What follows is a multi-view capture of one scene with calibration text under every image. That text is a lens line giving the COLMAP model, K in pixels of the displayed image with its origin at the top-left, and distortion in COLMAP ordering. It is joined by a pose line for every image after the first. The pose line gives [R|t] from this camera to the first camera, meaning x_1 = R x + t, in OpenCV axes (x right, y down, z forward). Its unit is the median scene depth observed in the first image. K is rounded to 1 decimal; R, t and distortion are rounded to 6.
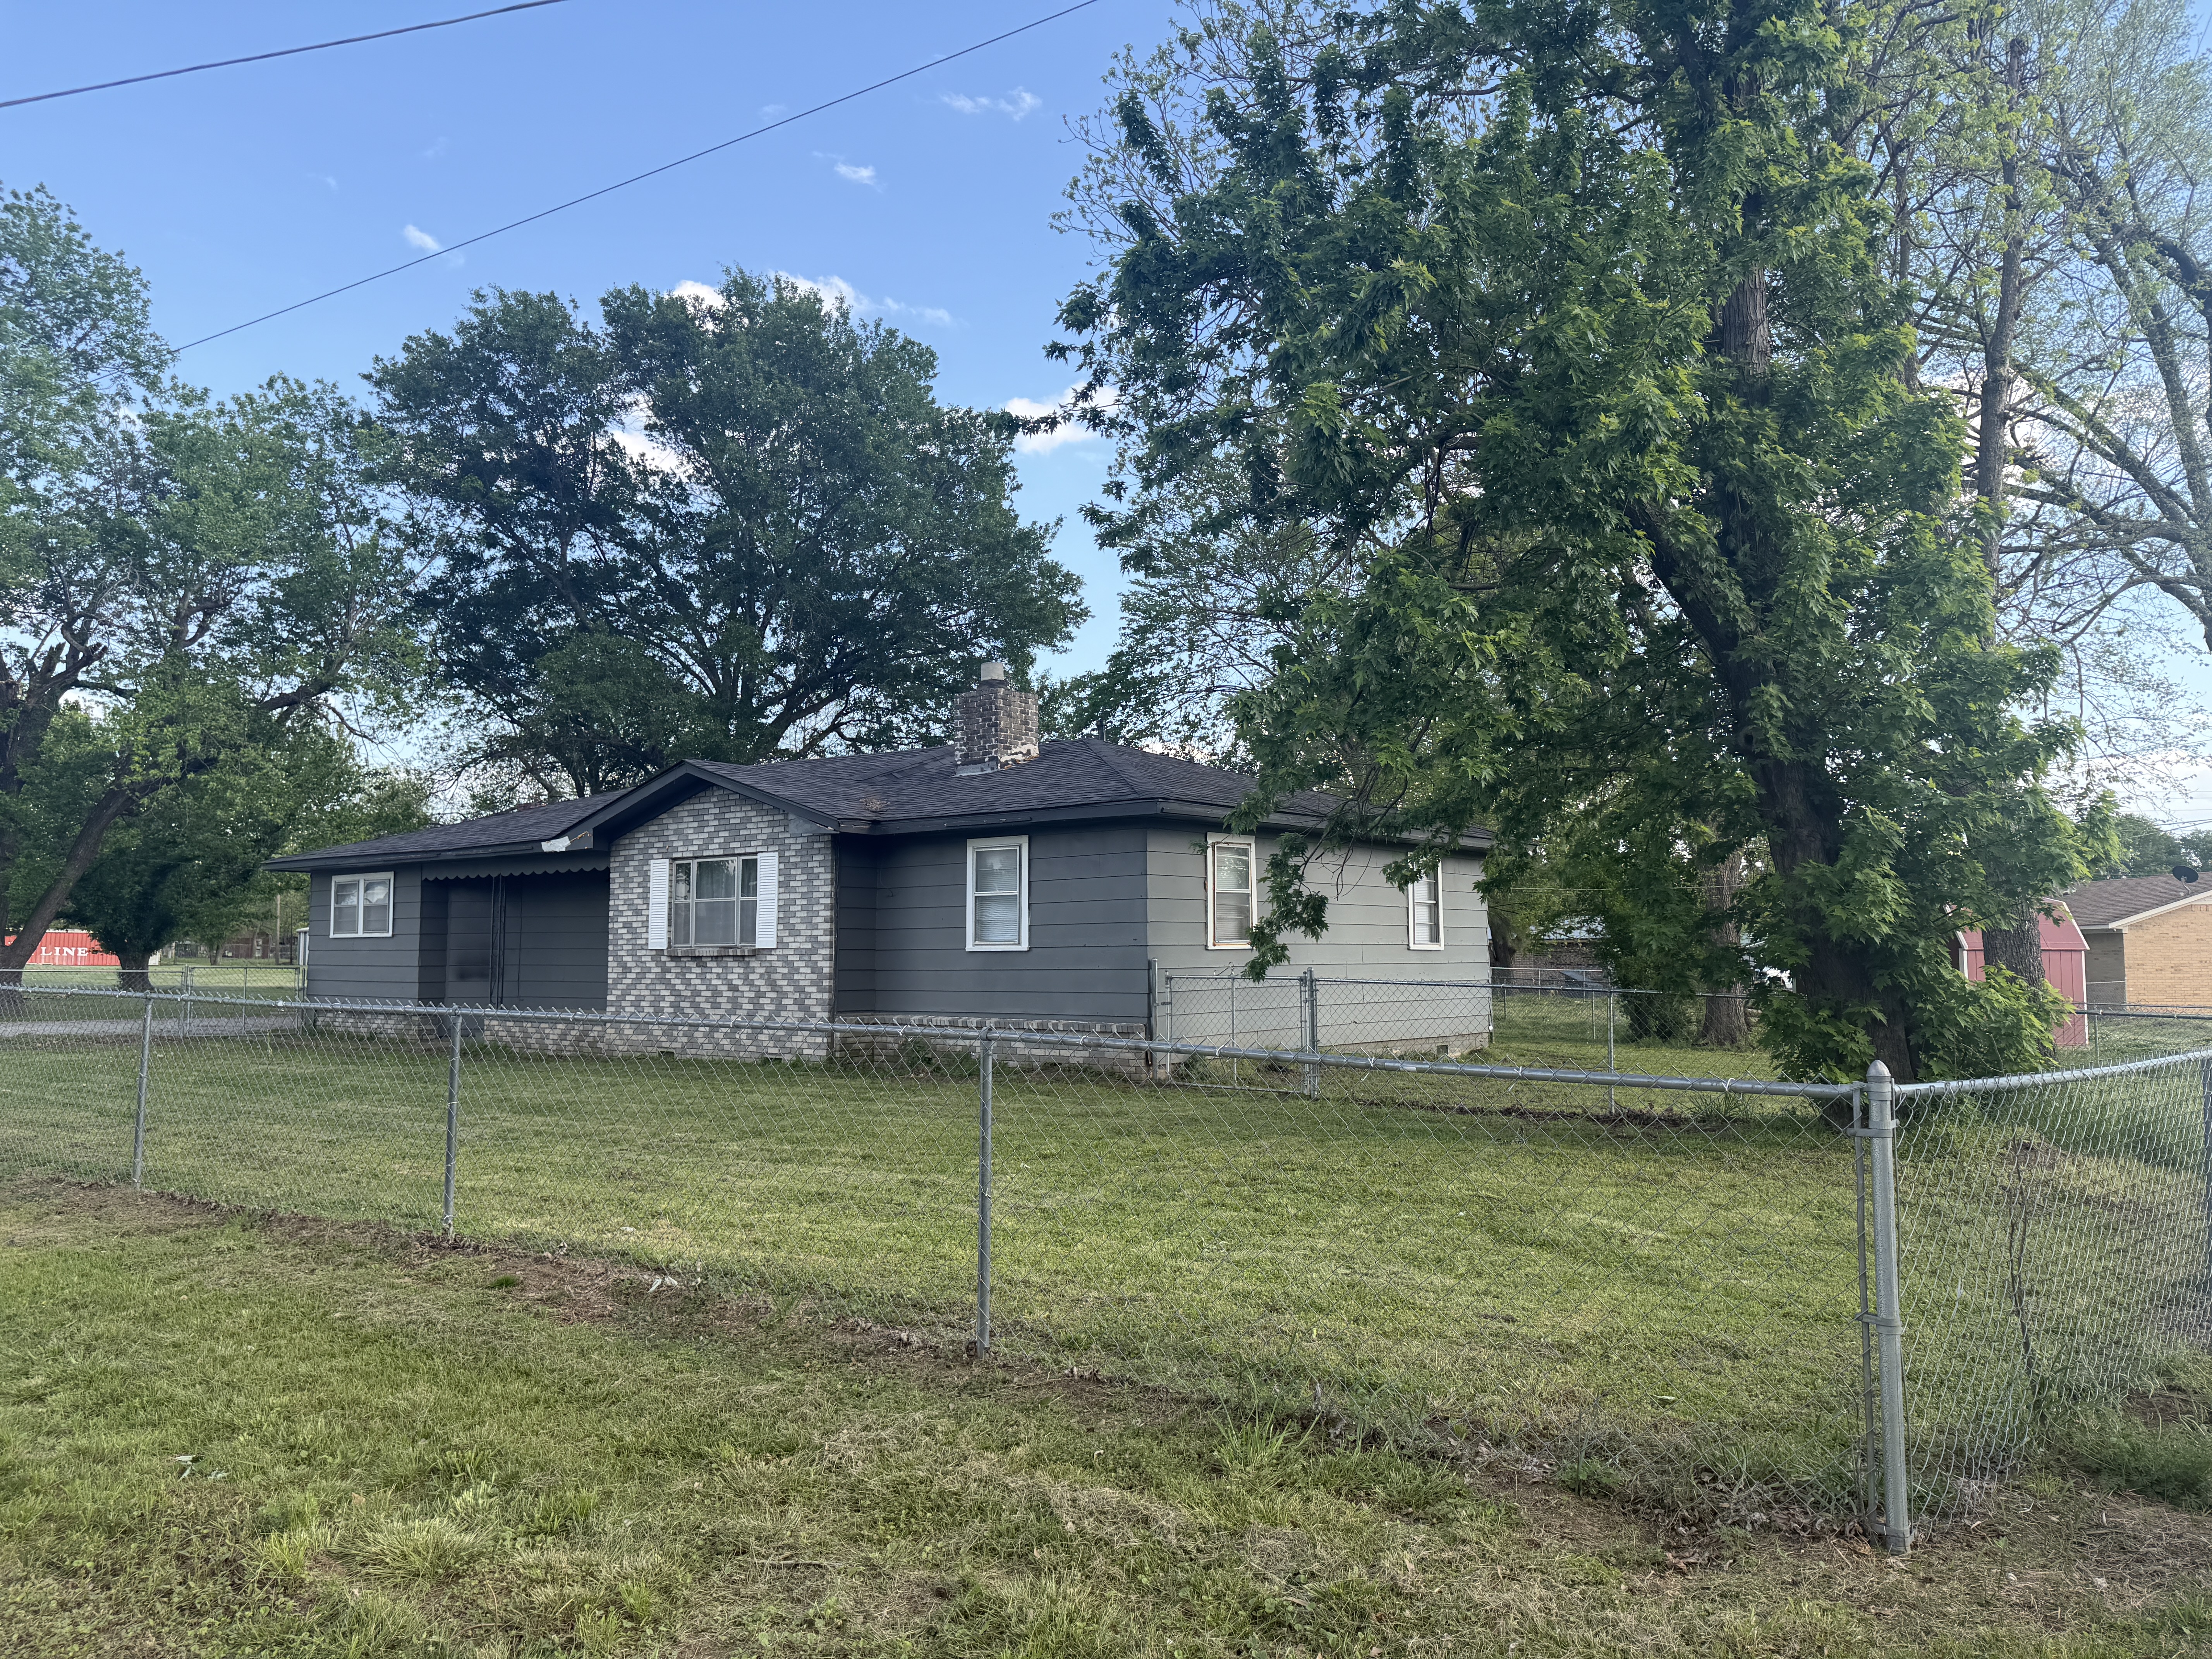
lens RADIAL K [[1515.0, 0, 1106.0], [0, 1515.0, 829.5], [0, 0, 1]] dist [0.000696, 0.000086]
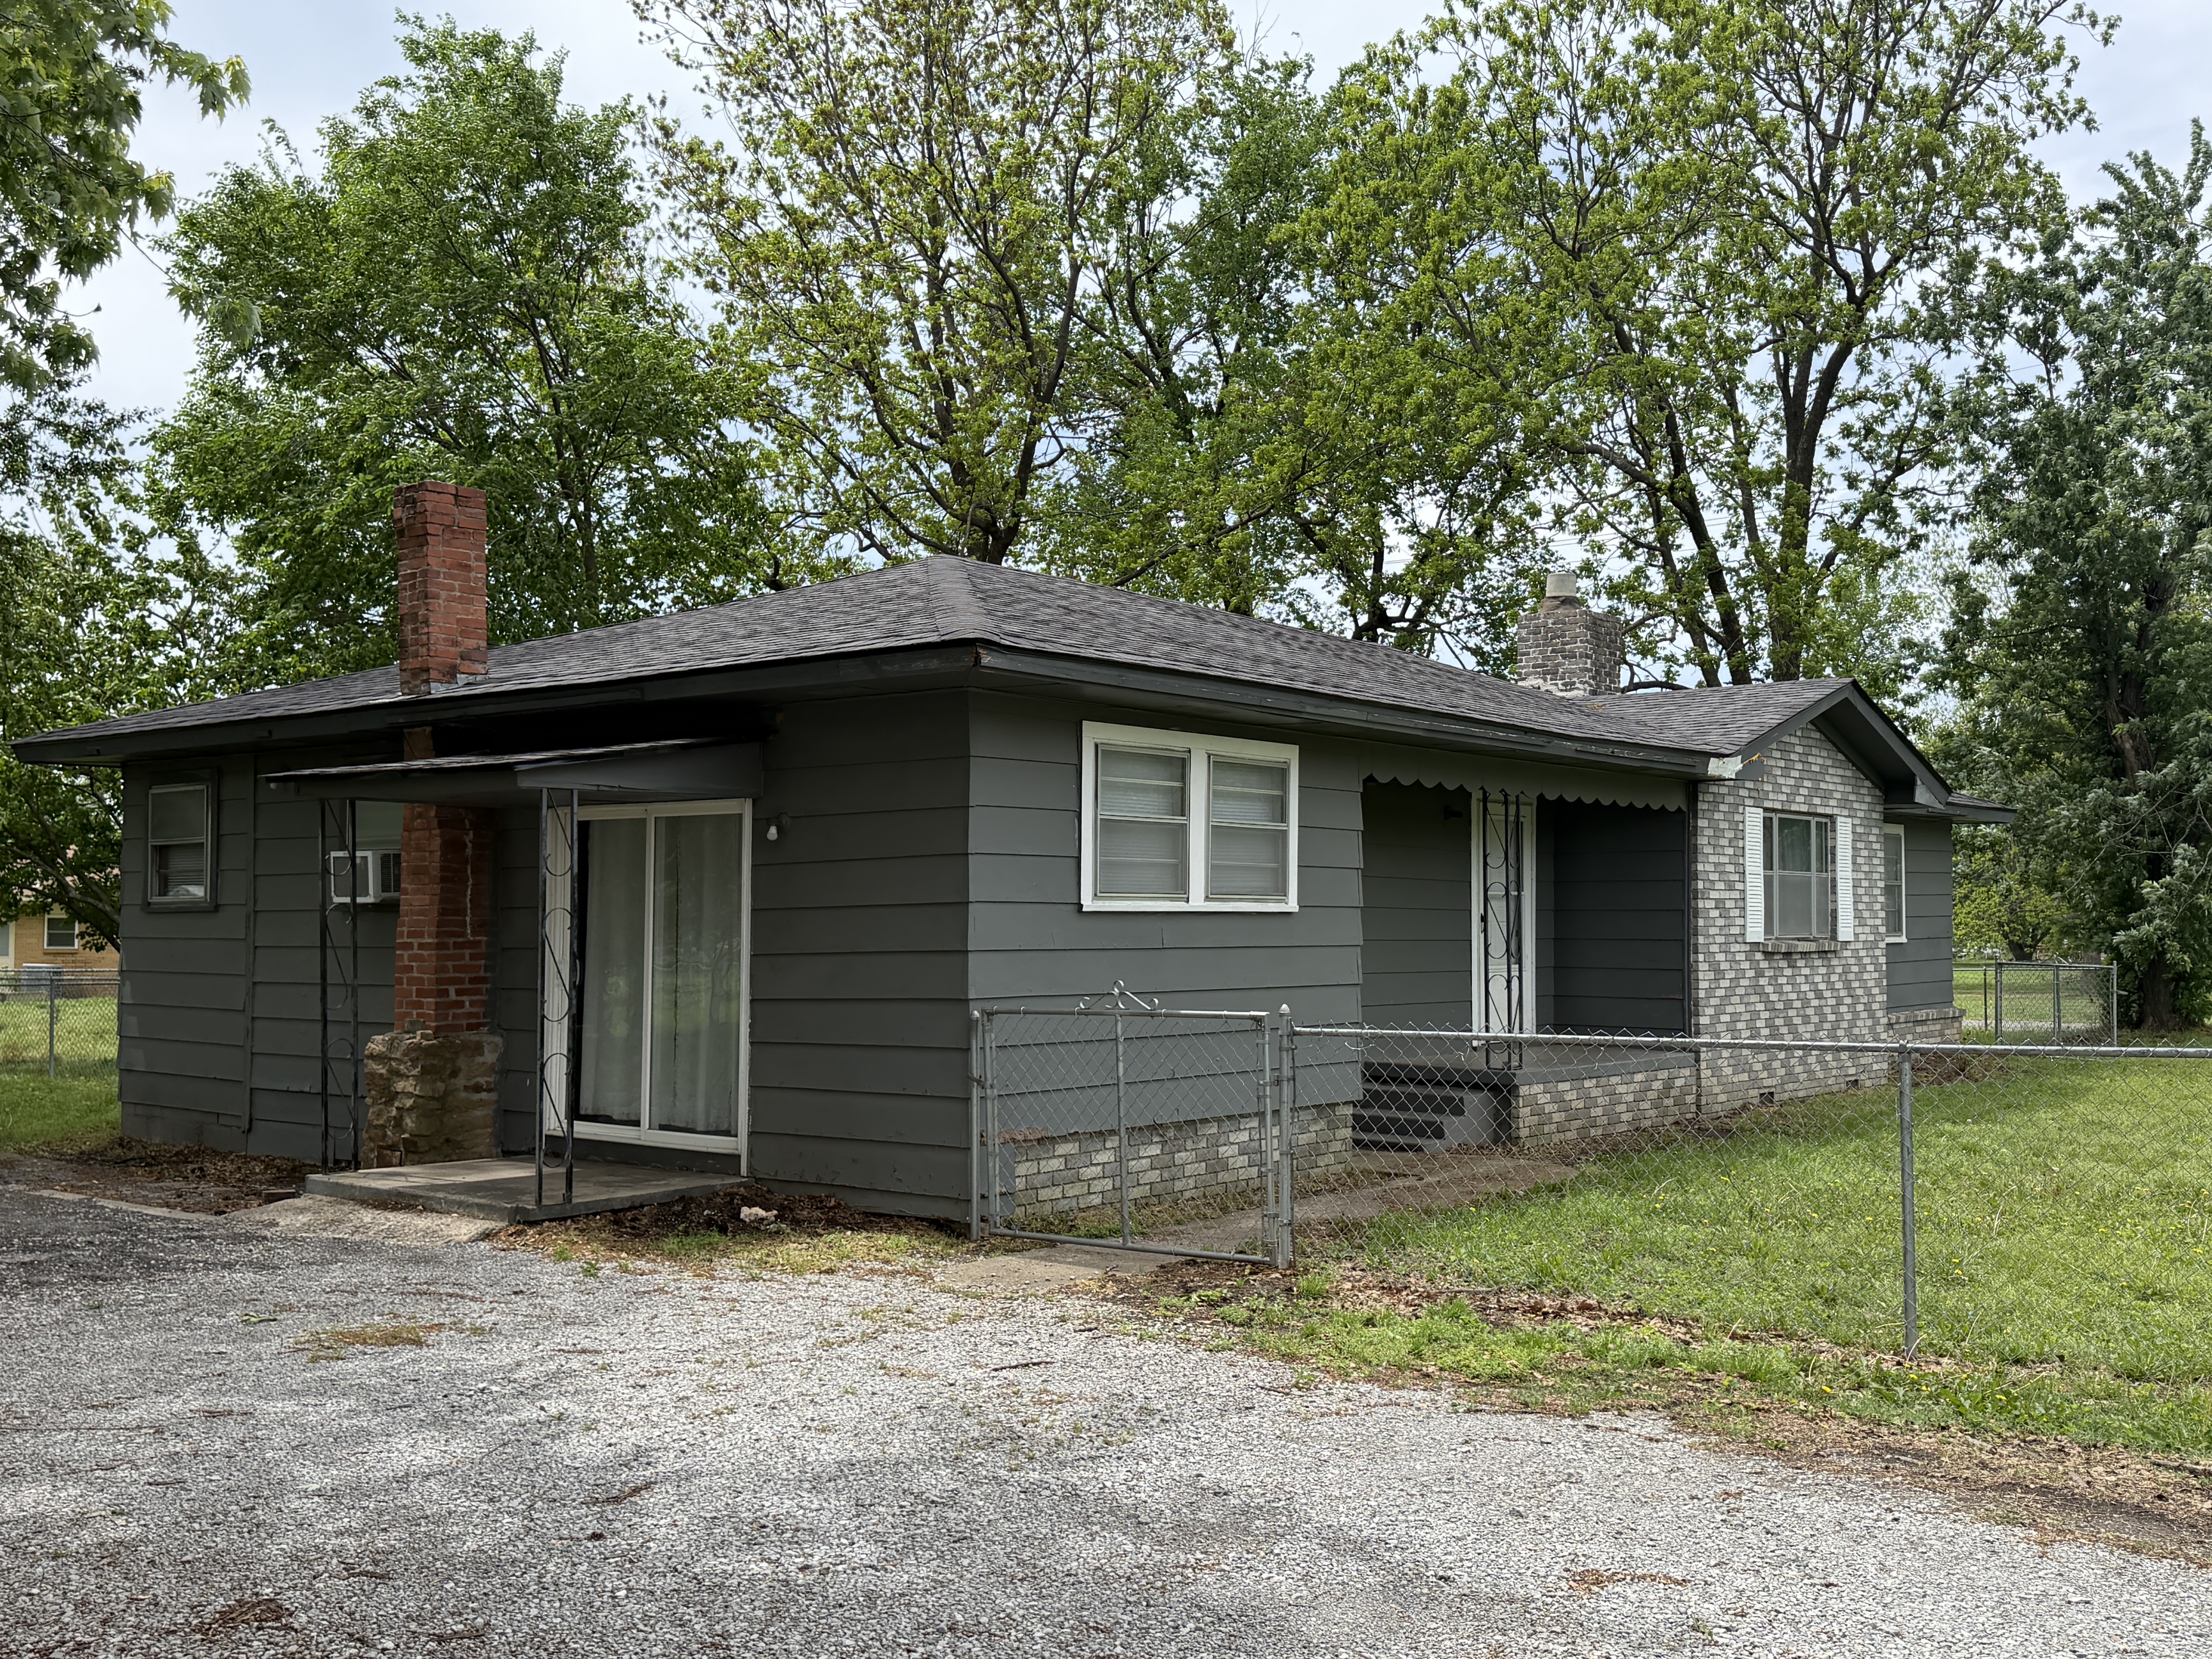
lens RADIAL K [[2268.1, 0, 1106.0], [0, 2268.1, 829.5], [0, 0, 1]] dist [0.000922, 0.001054]
pose [[-0.015568, 0.011565, 0.999812, -1.353196], [-0.125613, 0.991988, -0.013430, 0.082248], [-0.991957, -0.125799, -0.013991, 1.362214]]
